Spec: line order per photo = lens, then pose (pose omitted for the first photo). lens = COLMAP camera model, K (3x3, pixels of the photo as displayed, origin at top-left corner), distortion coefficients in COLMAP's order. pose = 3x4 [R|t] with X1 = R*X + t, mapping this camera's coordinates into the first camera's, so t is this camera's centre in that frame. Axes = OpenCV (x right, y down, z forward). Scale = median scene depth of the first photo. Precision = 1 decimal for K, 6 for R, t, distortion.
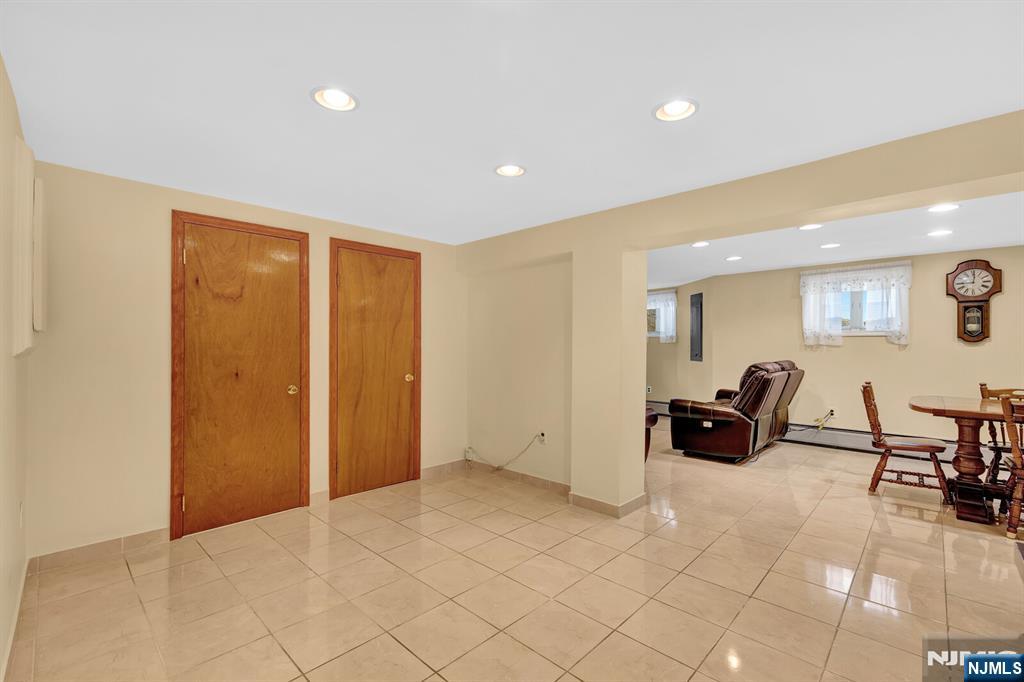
lens RADIAL K [[436.3, 0, 511.2], [0, 436.3, 344.7], [0, 0, 1]] dist [0.001165, -0.000016]
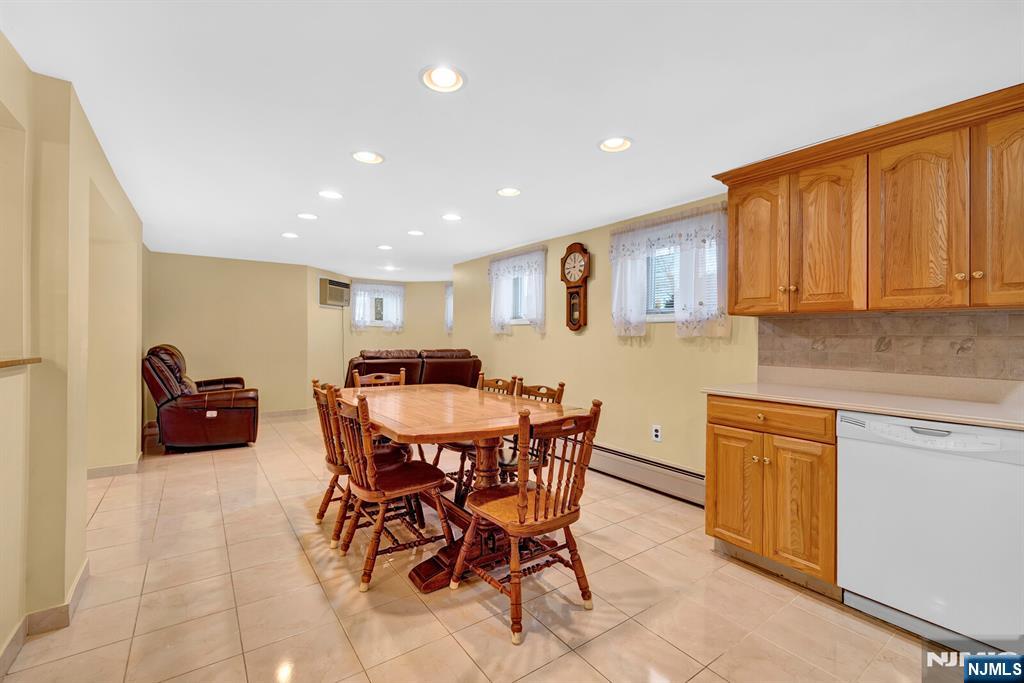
lens RADIAL K [[436.3, 0, 509.2], [0, 436.3, 333.8], [0, 0, 1]] dist [0.001165, -0.000016]
pose [[0.984591, 0.006033, -0.174772, 1.075289], [-0.007018, 0.999963, -0.005017, 0.006872], [0.174735, 0.006166, 0.984596, 0.049938]]
